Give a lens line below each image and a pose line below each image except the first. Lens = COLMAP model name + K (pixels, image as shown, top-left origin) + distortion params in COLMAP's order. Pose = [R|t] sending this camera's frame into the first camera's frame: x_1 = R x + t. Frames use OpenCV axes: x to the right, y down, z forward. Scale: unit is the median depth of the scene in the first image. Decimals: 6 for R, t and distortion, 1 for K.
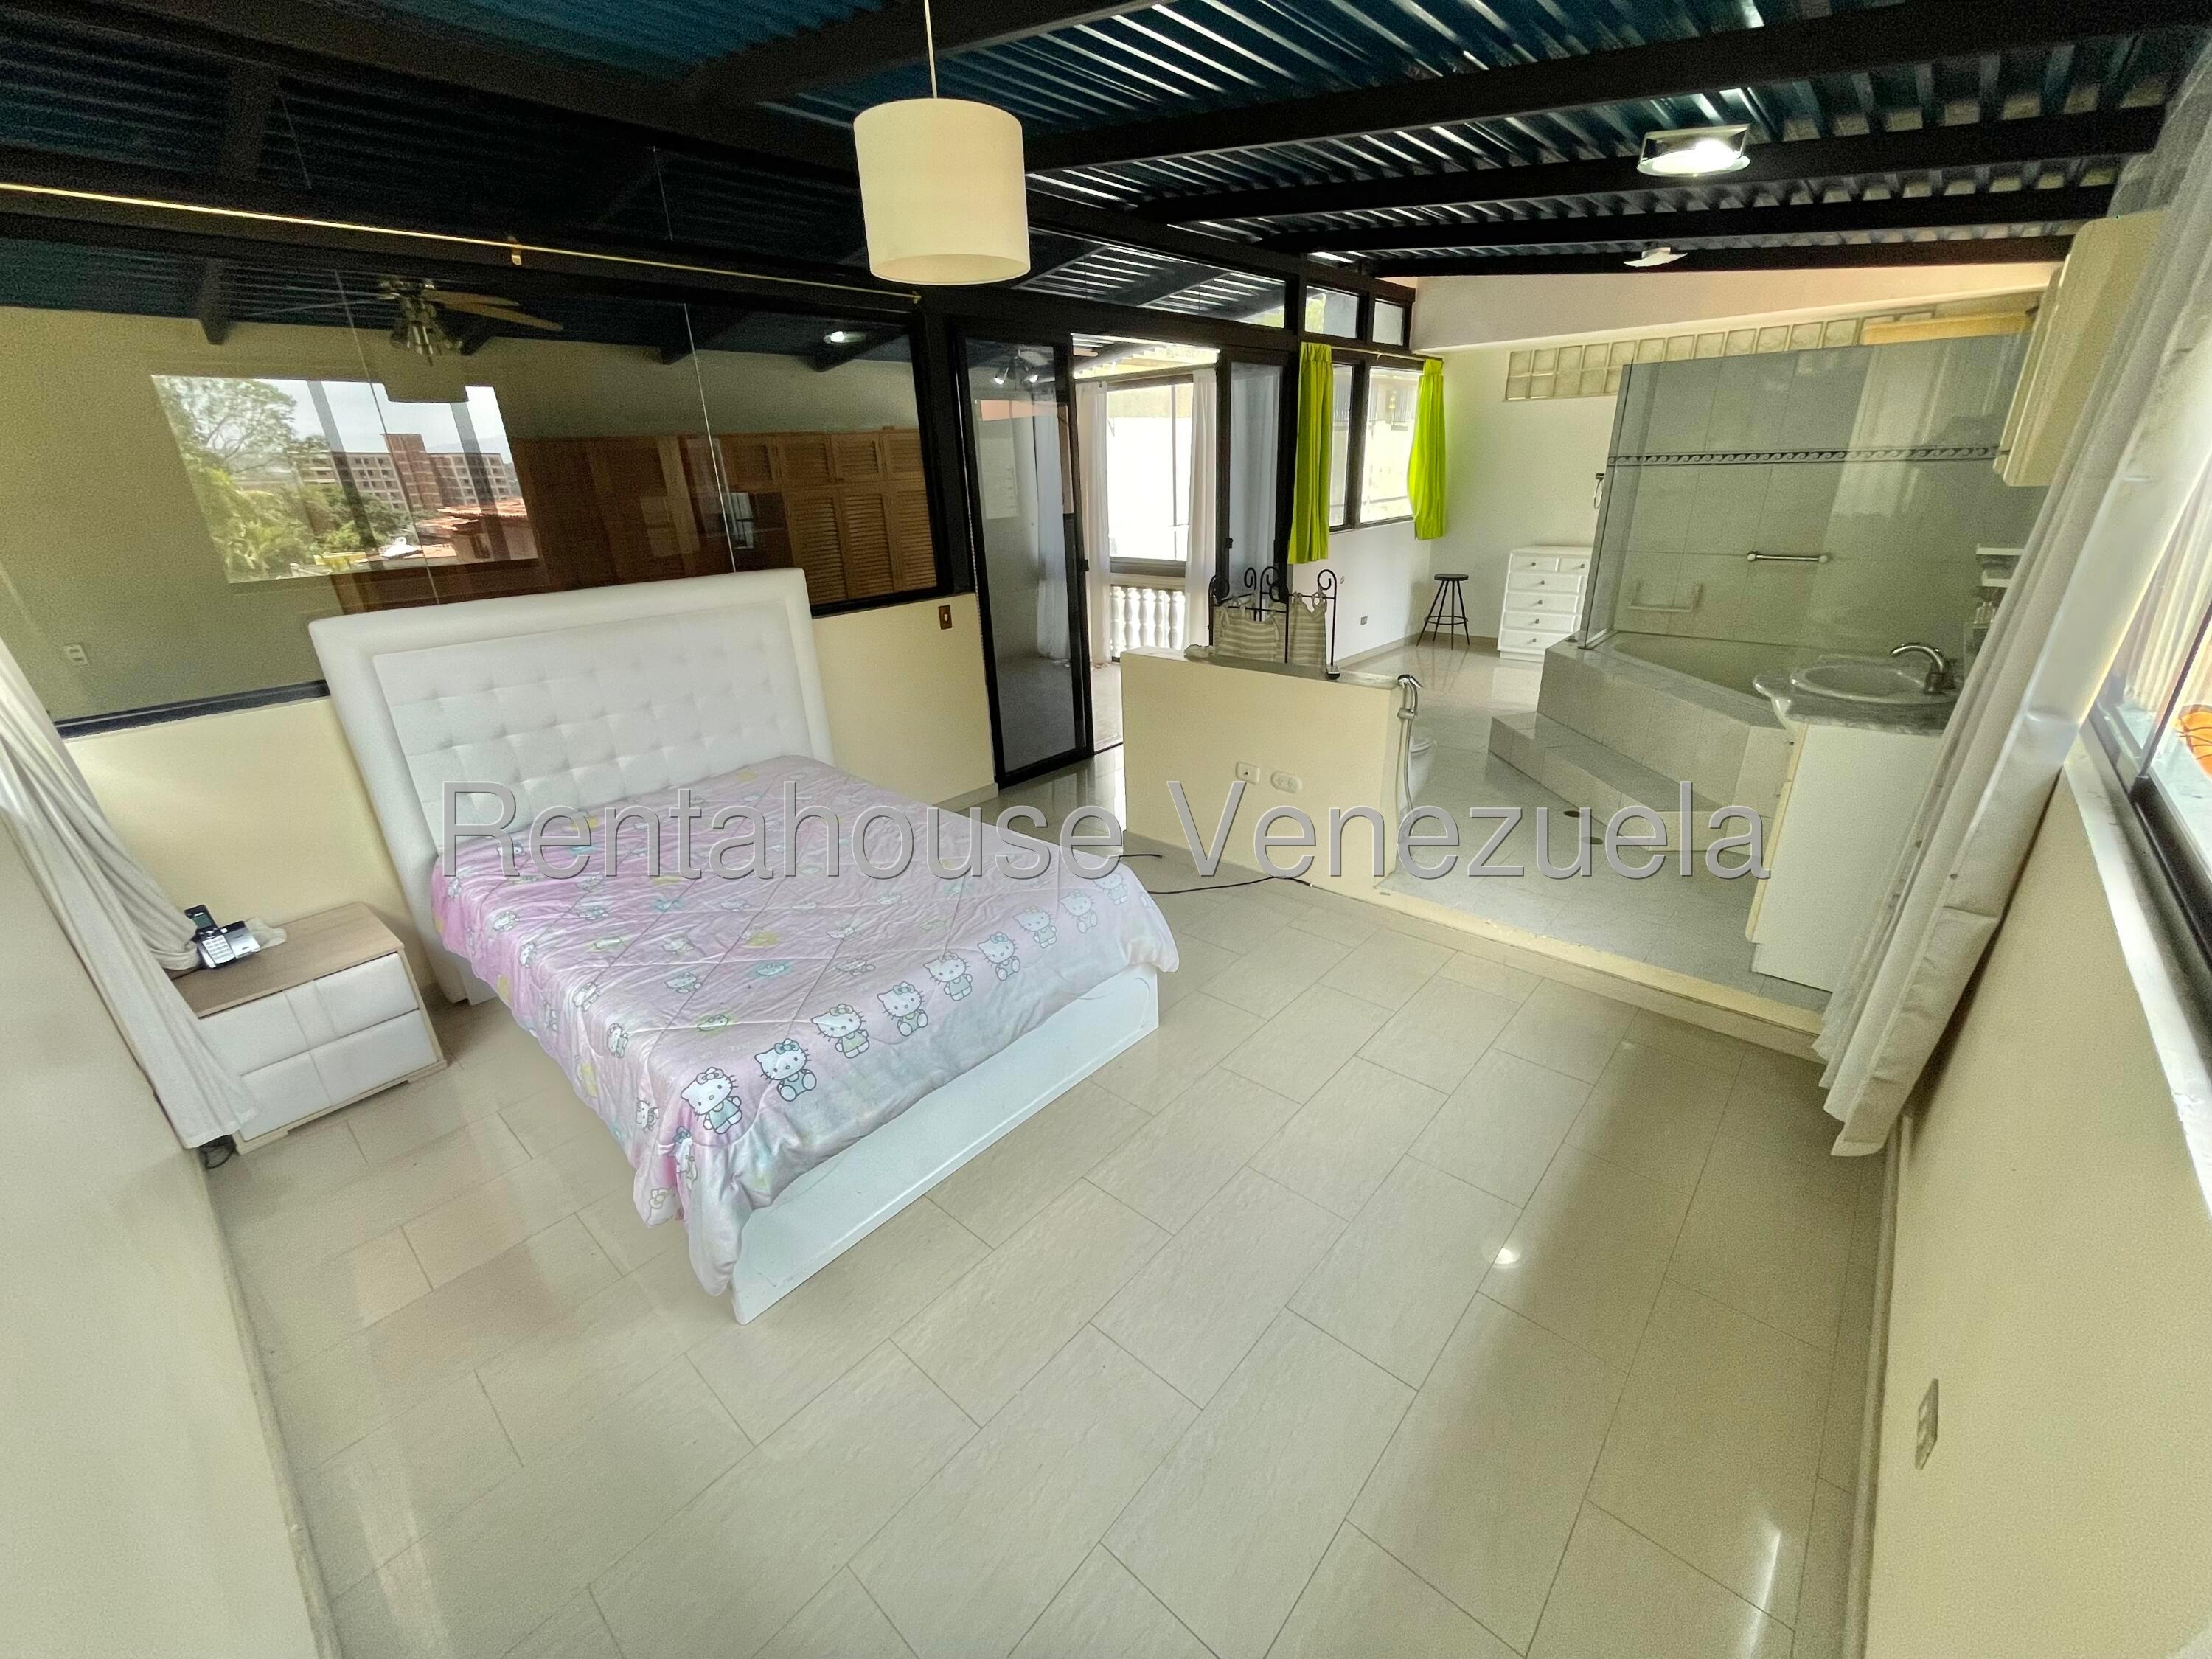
lens RADIAL K [[896.5, 0, 1111.8], [0, 896.5, 825.2], [0, 0, 1]] dist [0.000536, 0.000181]
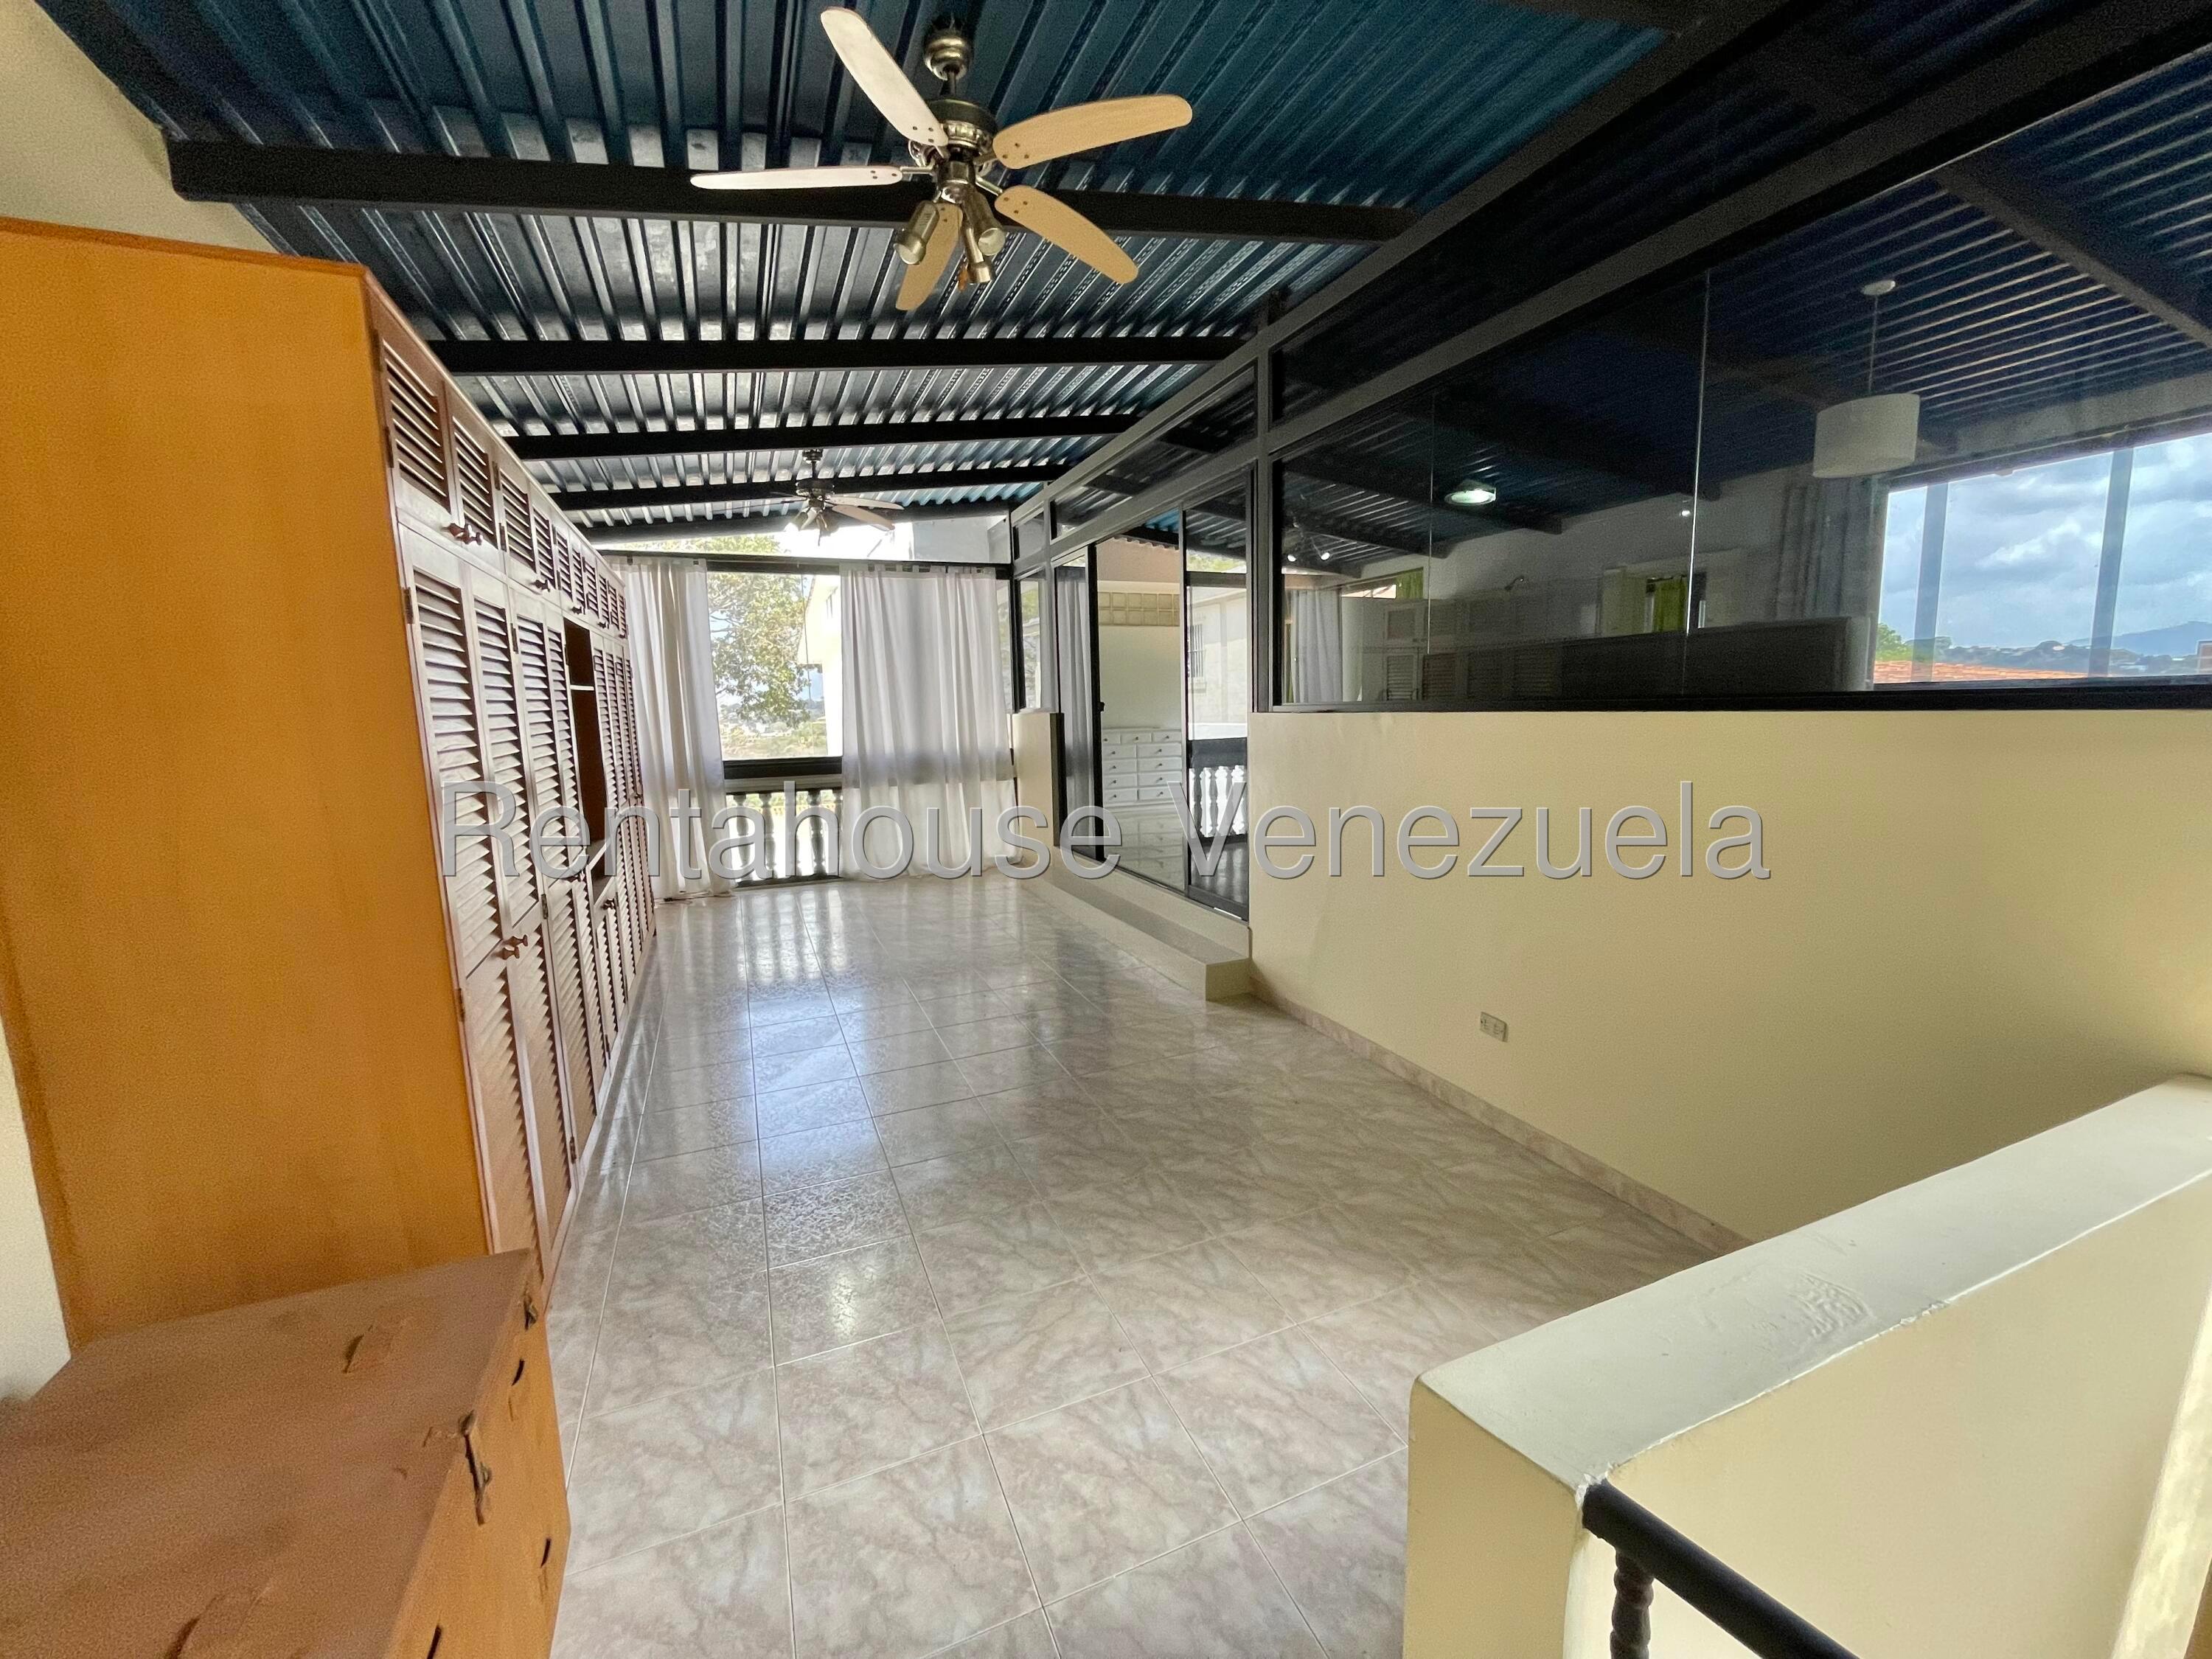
lens RADIAL K [[896.5, 0, 1111.8], [0, 896.5, 825.2], [0, 0, 1]] dist [0.000536, 0.000181]
pose [[0.439791, -0.079402, 0.894583, -0.605442], [0.336387, 0.938138, -0.082105, -0.060026], [-0.832723, 0.337035, 0.439294, 0.387710]]
